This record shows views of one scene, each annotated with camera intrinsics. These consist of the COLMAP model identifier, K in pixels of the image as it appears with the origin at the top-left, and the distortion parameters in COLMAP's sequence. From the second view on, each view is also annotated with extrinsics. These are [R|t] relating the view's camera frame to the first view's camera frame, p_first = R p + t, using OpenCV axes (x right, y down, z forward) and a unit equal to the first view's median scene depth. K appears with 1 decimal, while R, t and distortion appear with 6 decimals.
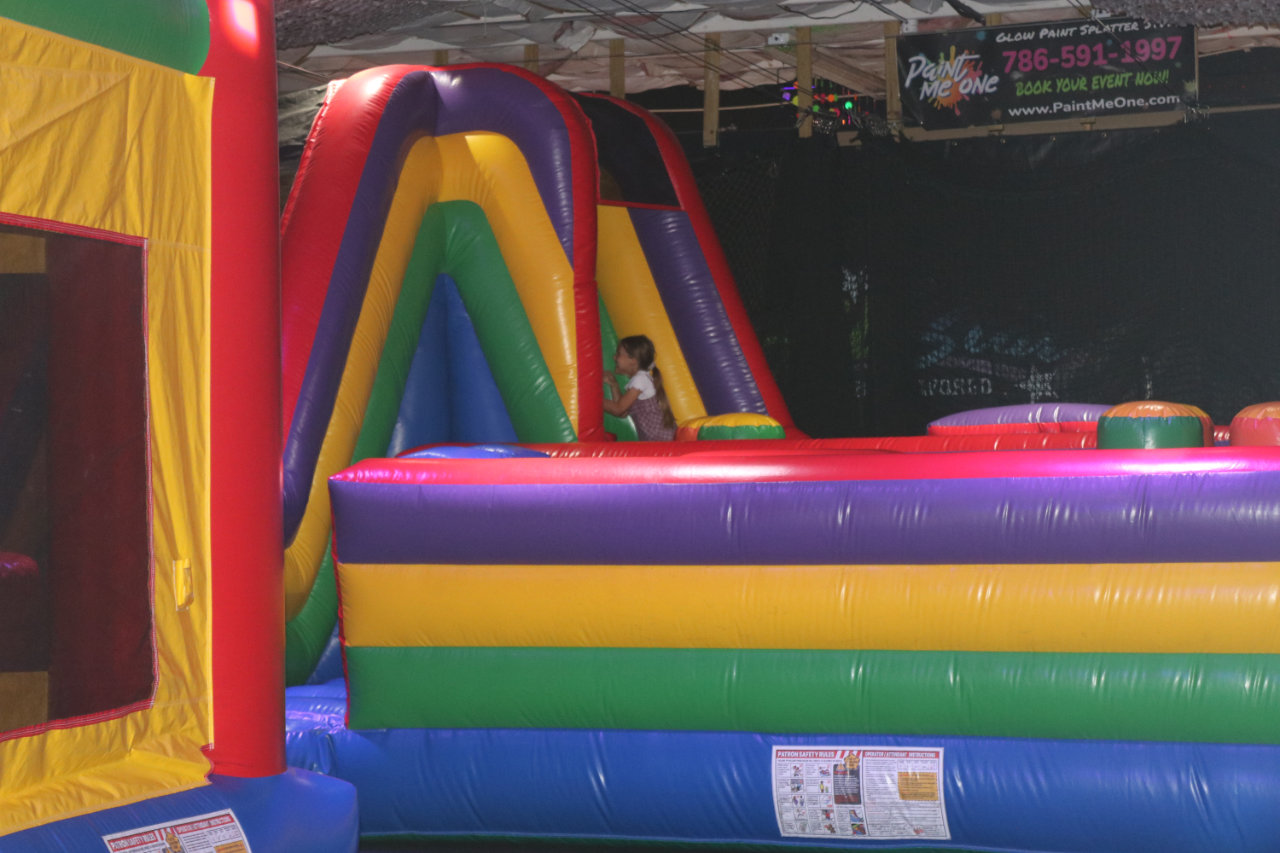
lens RADIAL K [[2843.5, 0, 640.0], [0, 2843.5, 426.5], [0, 0, 1]] dist [0.064707, 0.654770]
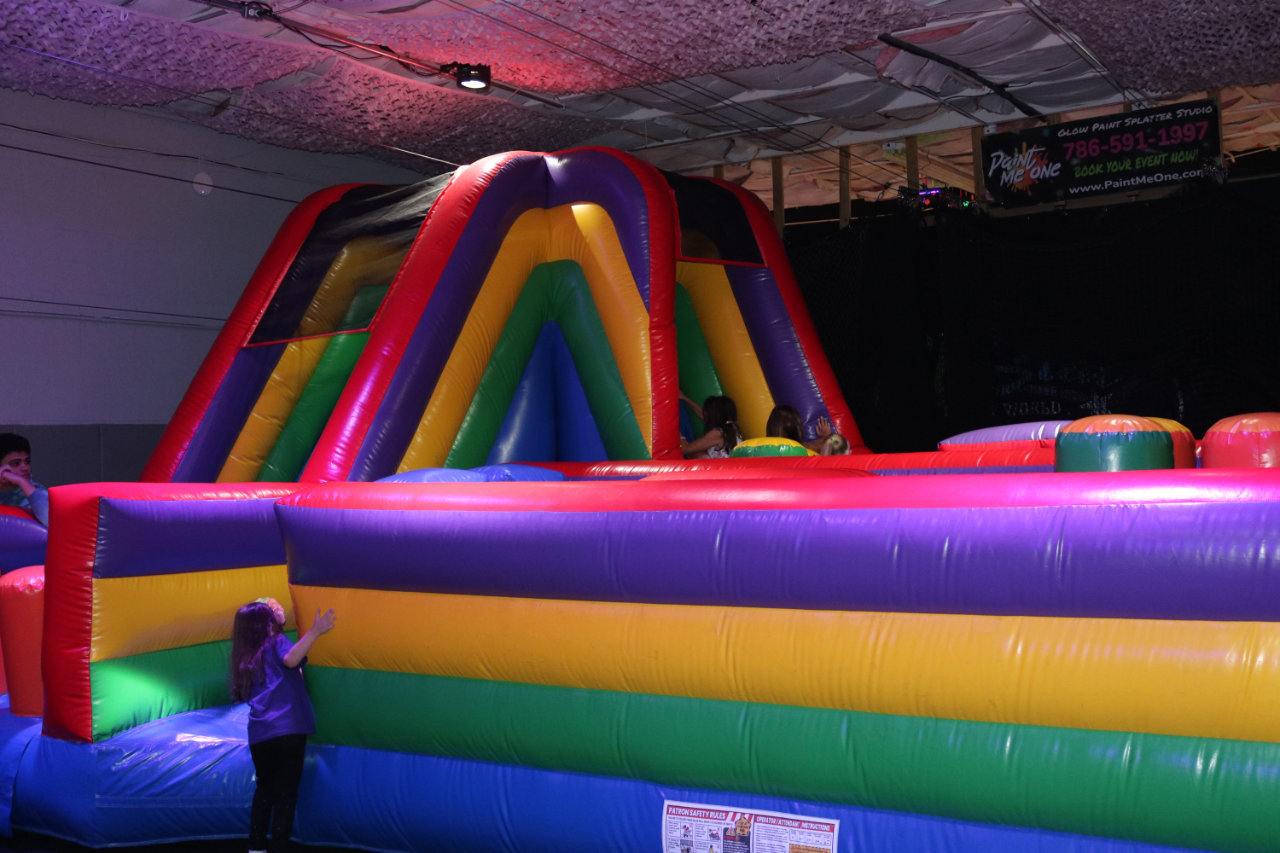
lens RADIAL K [[1364.6, 0, 682.2], [0, 1364.6, 427.2], [0, 0, 1]] dist [-0.091371, 0.149884]
pose [[0.972814, -0.013180, -0.231212, 0.100525], [0.011503, 0.999897, -0.008600, -0.001967], [0.231302, 0.005707, 0.972865, 0.378808]]
